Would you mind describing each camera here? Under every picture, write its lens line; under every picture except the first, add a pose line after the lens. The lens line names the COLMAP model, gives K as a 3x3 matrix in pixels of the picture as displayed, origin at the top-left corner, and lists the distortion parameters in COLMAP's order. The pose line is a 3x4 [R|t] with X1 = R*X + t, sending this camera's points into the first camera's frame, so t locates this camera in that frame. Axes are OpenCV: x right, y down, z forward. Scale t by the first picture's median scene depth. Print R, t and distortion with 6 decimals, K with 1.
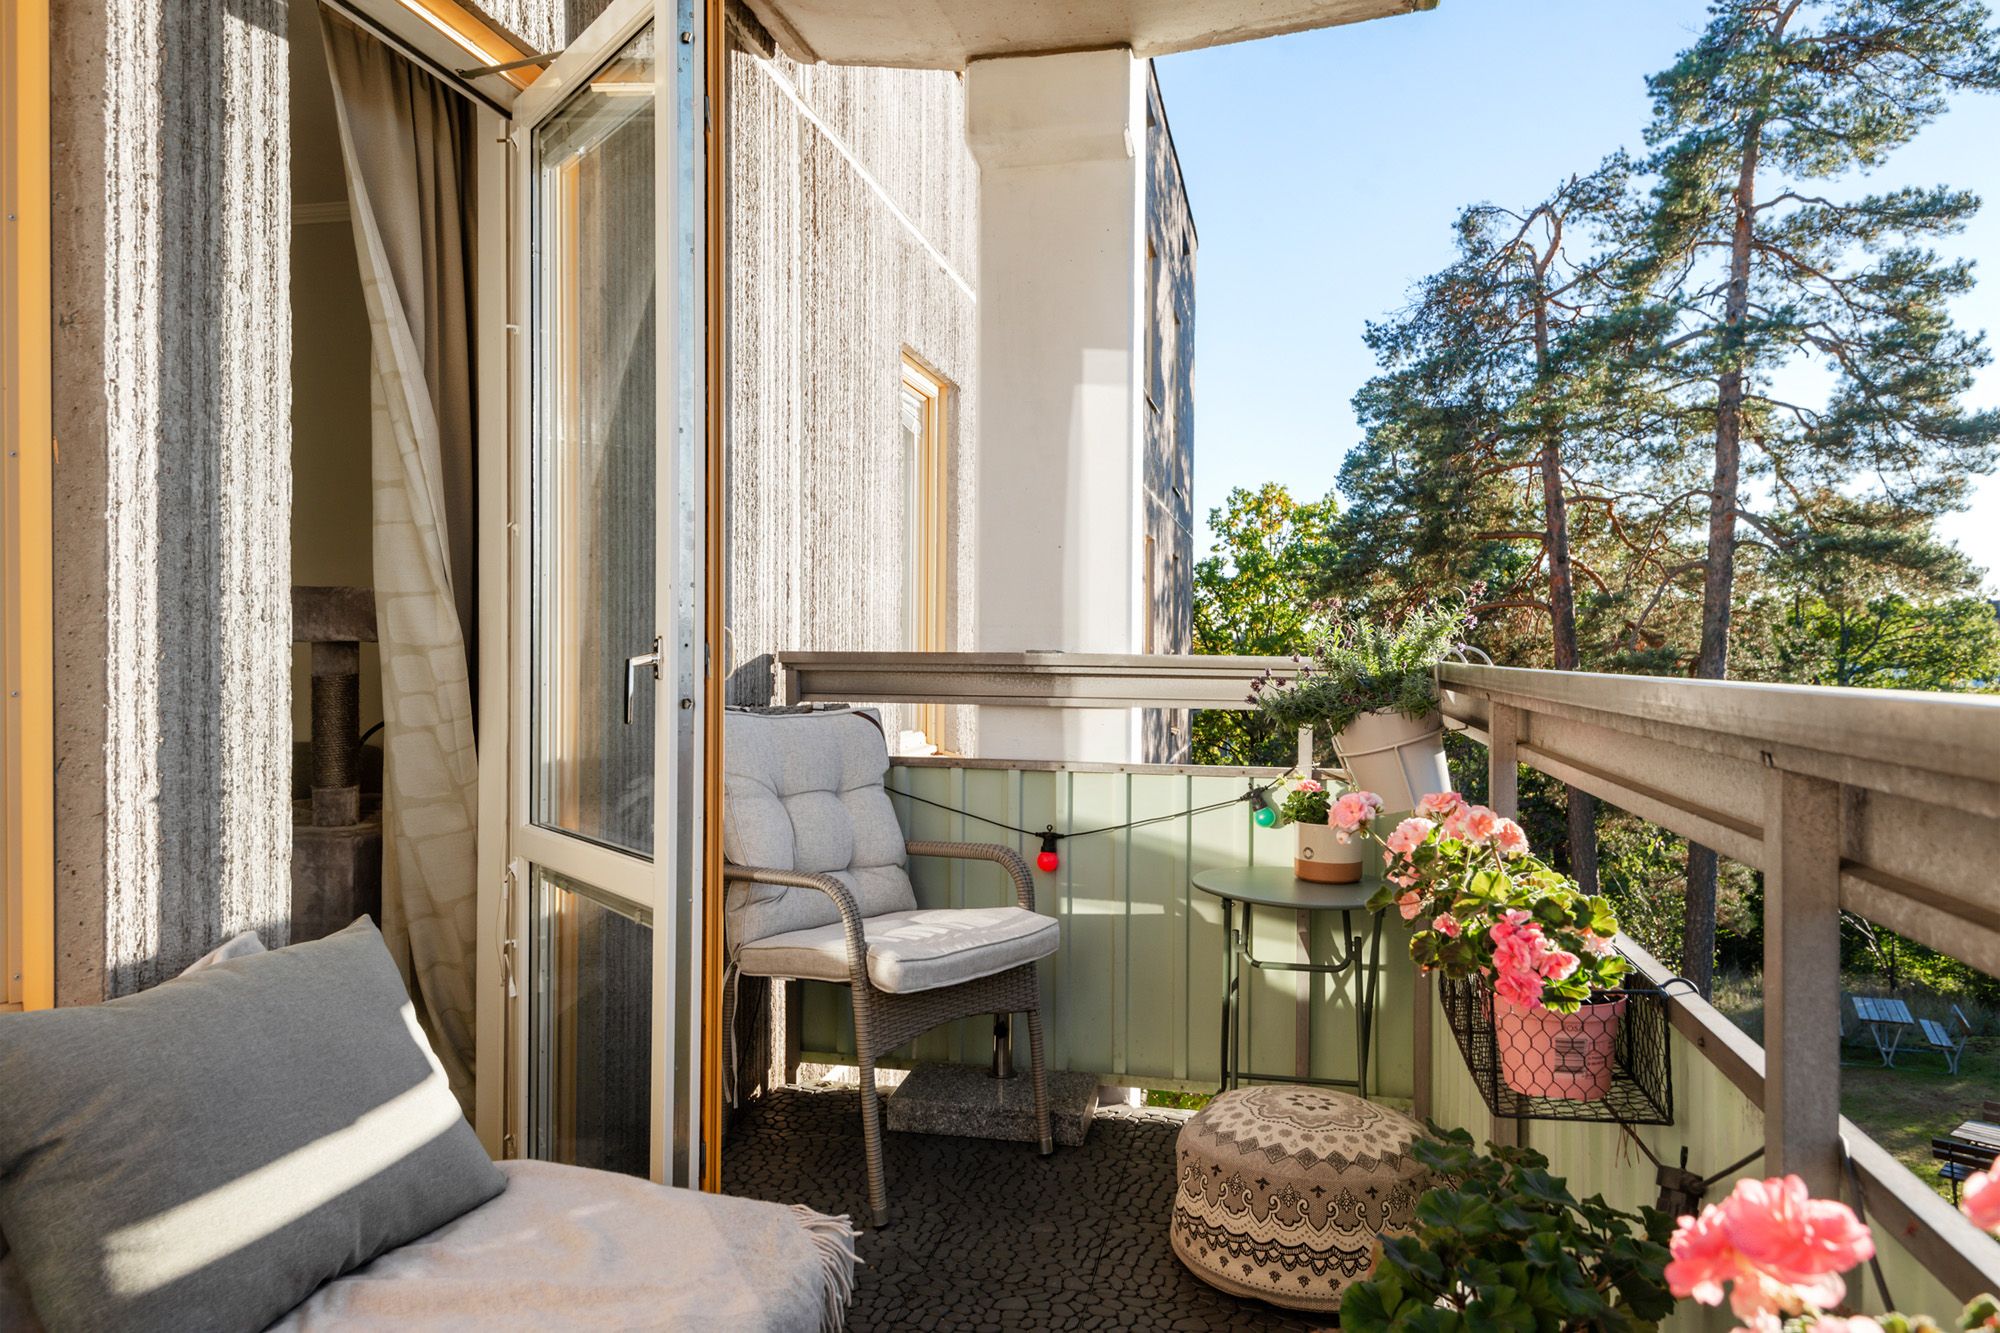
lens RADIAL K [[1379.1, 0, 1000.0], [0, 1379.1, 666.5], [0, 0, 1]] dist [0.033215, -0.003592]
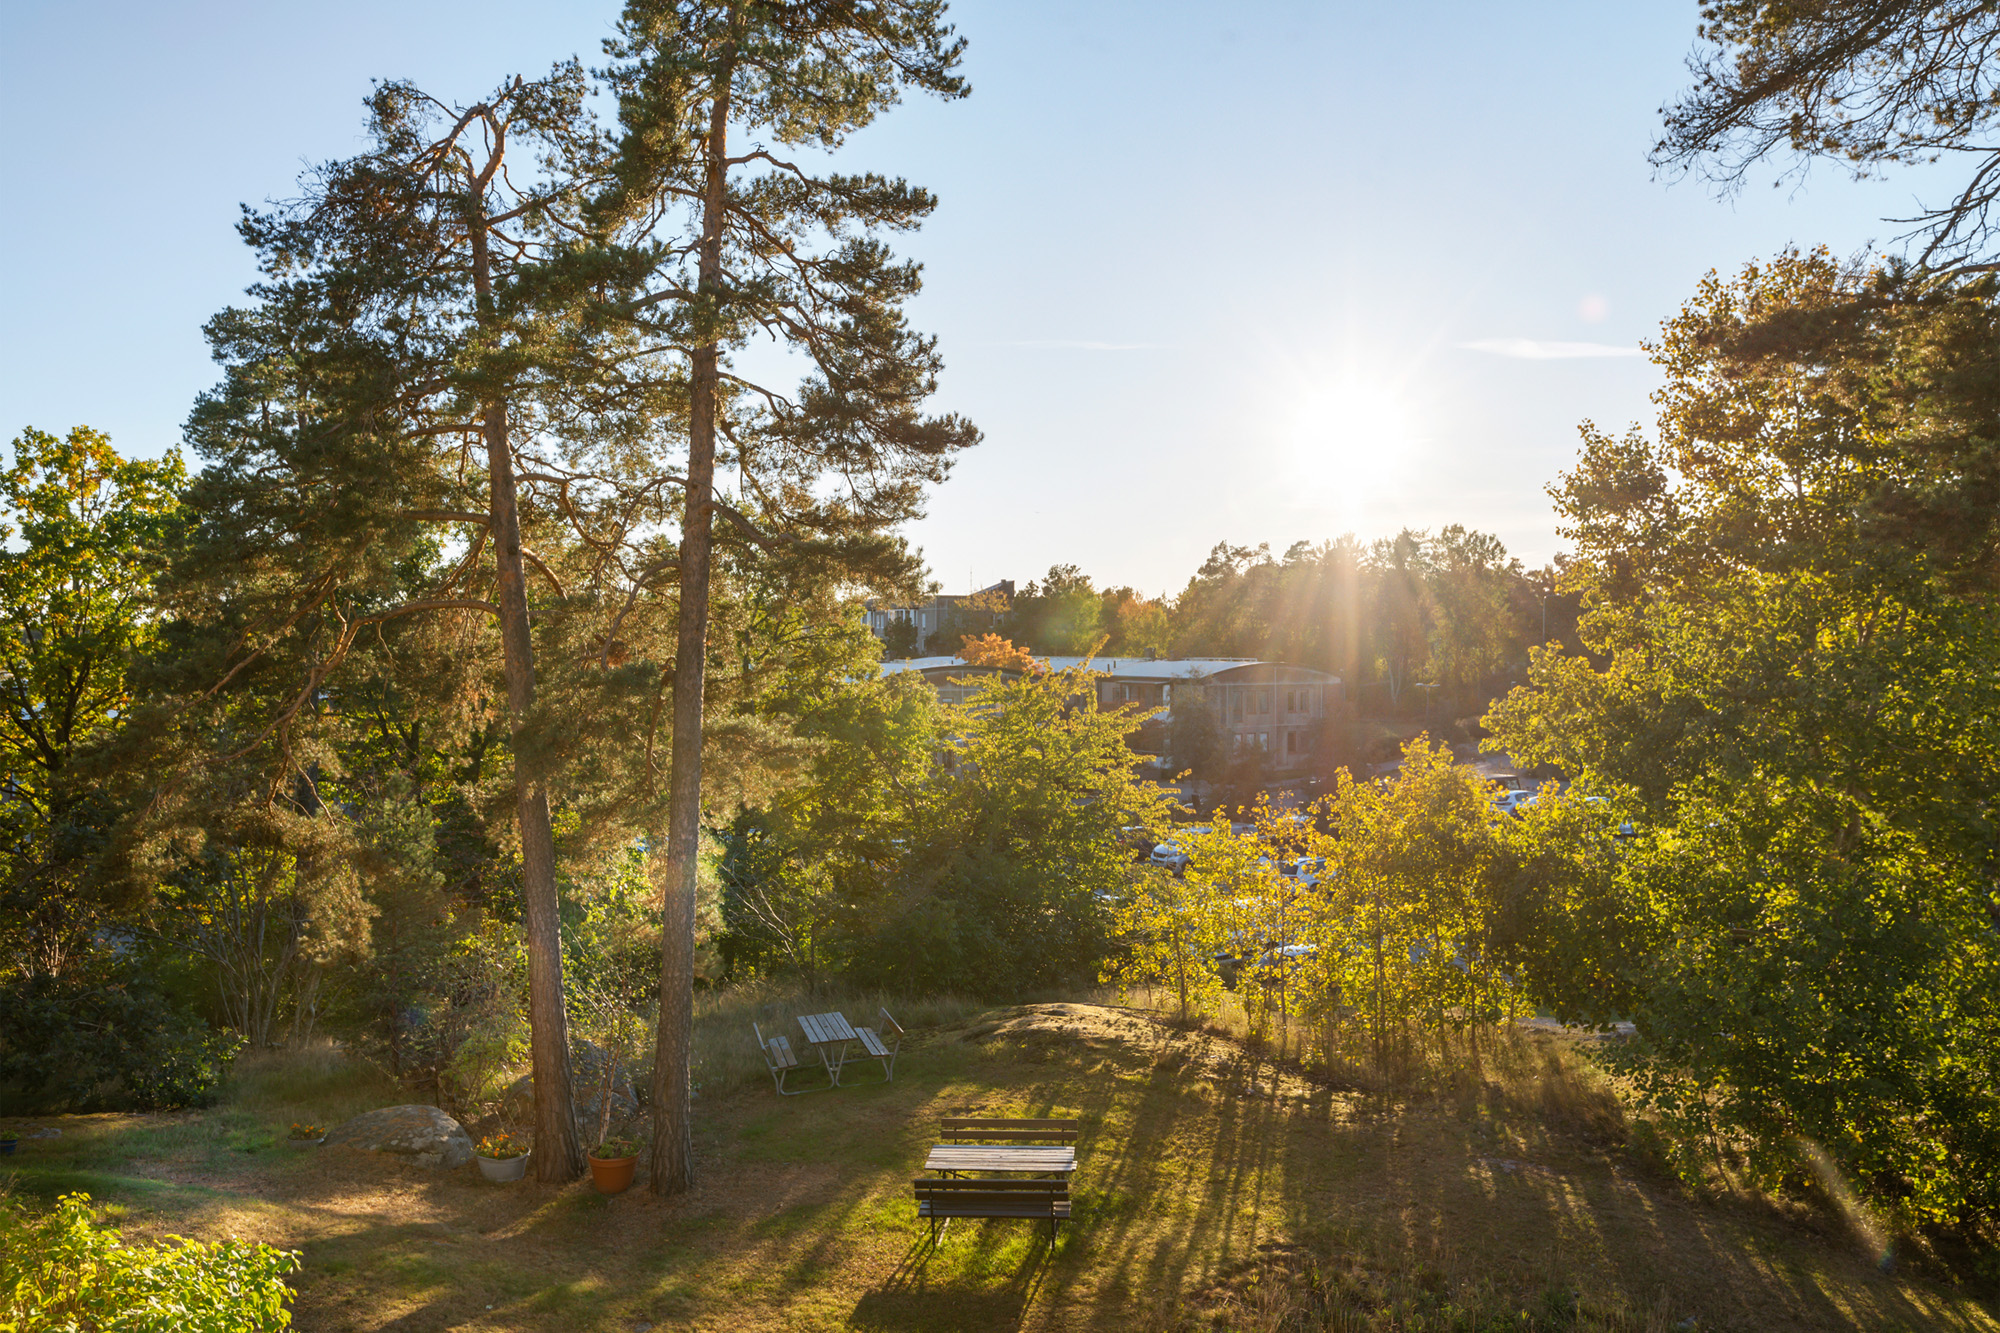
lens RADIAL K [[1429.8, 0, 1002.3], [0, 1429.8, 652.2], [0, 0, 1]] dist [0.029603, -0.040742]
pose [[0.719794, -0.010727, 0.694105, 0.031440], [0.012184, 0.999922, 0.002818, -0.017286], [-0.694081, 0.006429, 0.719868, 0.207517]]
